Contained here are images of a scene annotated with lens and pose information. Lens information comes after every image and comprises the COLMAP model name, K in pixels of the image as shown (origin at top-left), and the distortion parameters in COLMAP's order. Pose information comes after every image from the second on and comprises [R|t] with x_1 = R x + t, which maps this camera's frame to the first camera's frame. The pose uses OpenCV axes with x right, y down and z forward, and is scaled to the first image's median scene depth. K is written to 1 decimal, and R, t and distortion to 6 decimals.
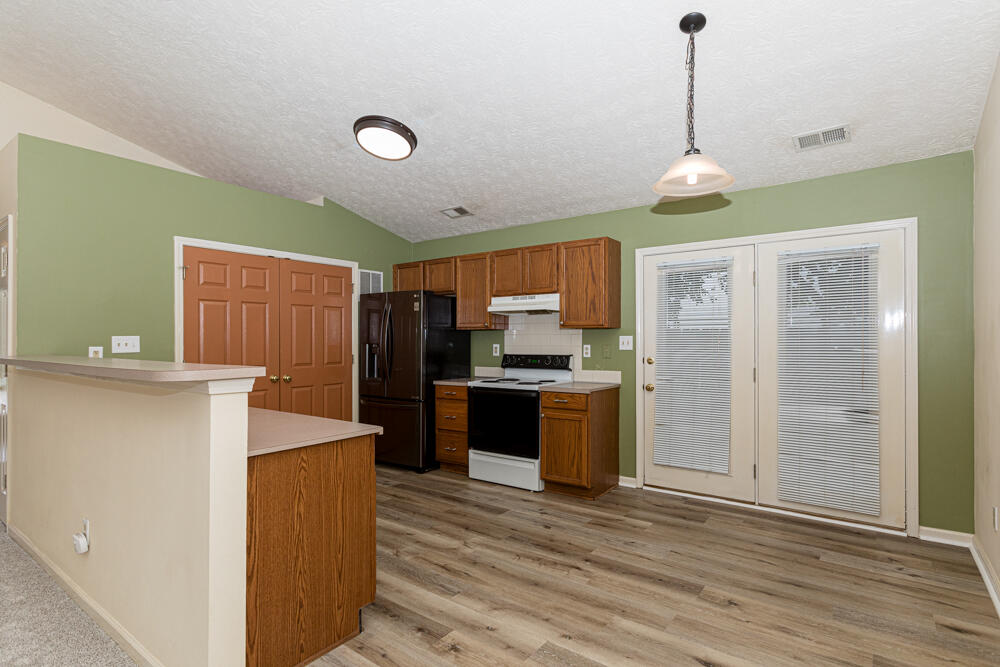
lens RADIAL K [[505.6, 0, 501.0], [0, 505.6, 337.8], [0, 0, 1]] dist [-0.009754, 0.006681]
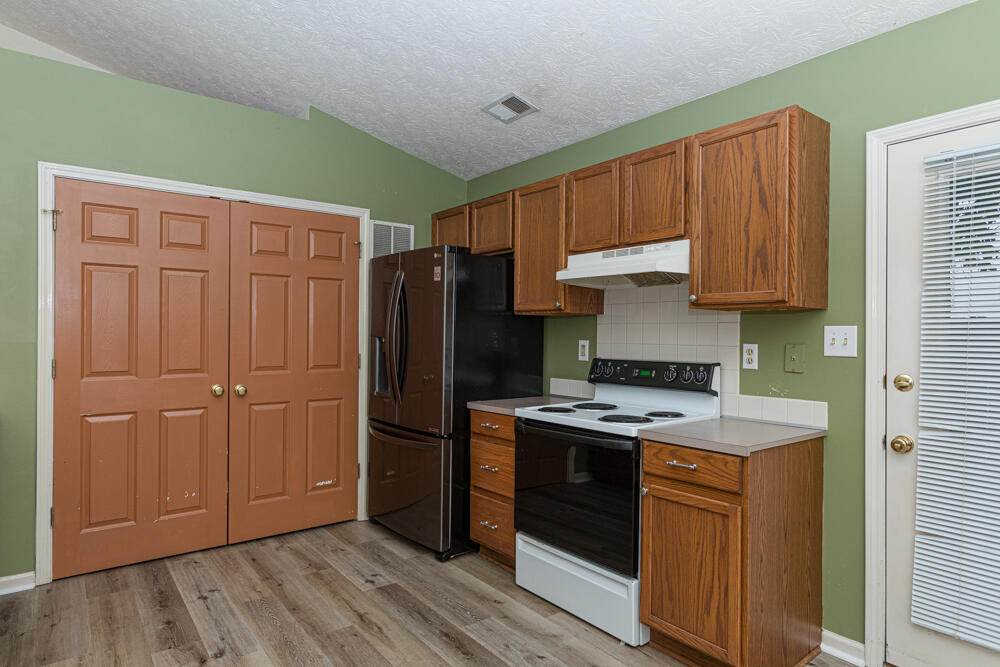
lens RADIAL K [[584.3, 0, 500.8], [0, 584.3, 329.9], [0, 0, 1]] dist [0.003168, 0.004632]
pose [[0.962322, 0.008048, -0.271793, 0.101314], [-0.008566, 0.999963, -0.000718, 0.002974], [0.271777, 0.003019, 0.962355, 0.433171]]
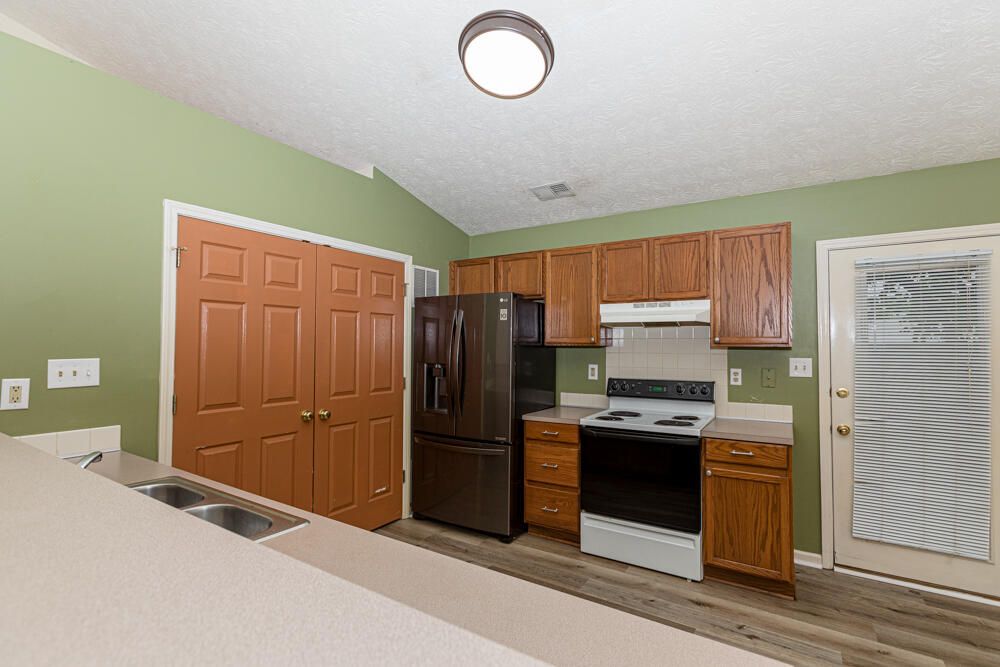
lens RADIAL K [[464.7, 0, 503.2], [0, 464.7, 331.3], [0, 0, 1]] dist [-0.003303, 0.000804]
pose [[0.997565, 0.009793, 0.069045, -0.249924], [-0.007930, 0.999598, -0.027205, -0.022396], [-0.069283, 0.026591, 0.997243, 0.375867]]
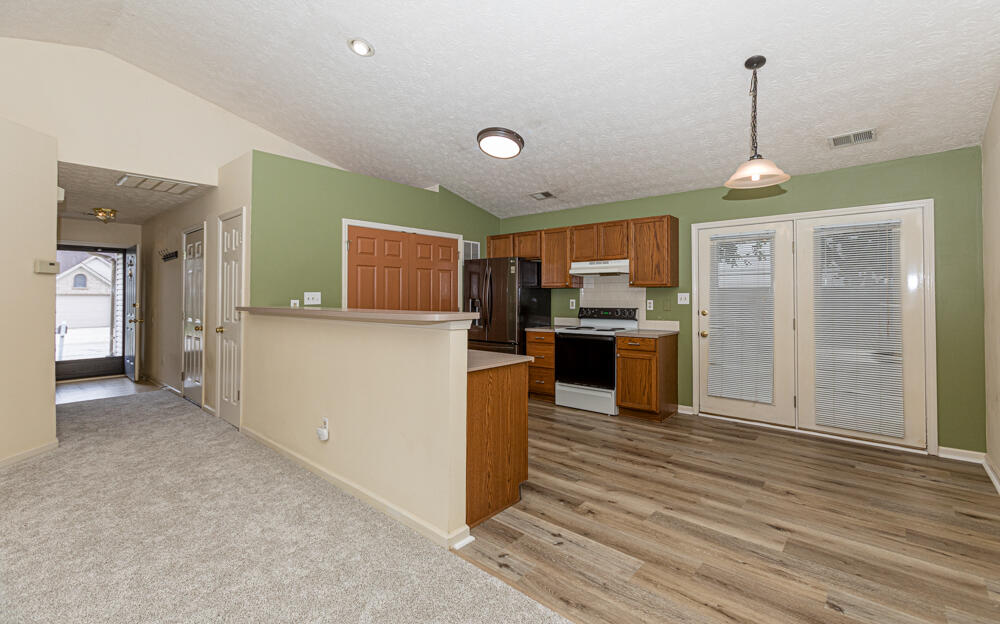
lens RADIAL K [[441.4, 0, 502.8], [0, 441.4, 288.4], [0, 0, 1]] dist [-0.008759, 0.006029]
pose [[0.996907, 0.001347, -0.078583, -0.121283], [-0.002440, 0.999902, -0.013821, 0.001036], [0.078557, 0.013970, 0.996812, -0.134336]]
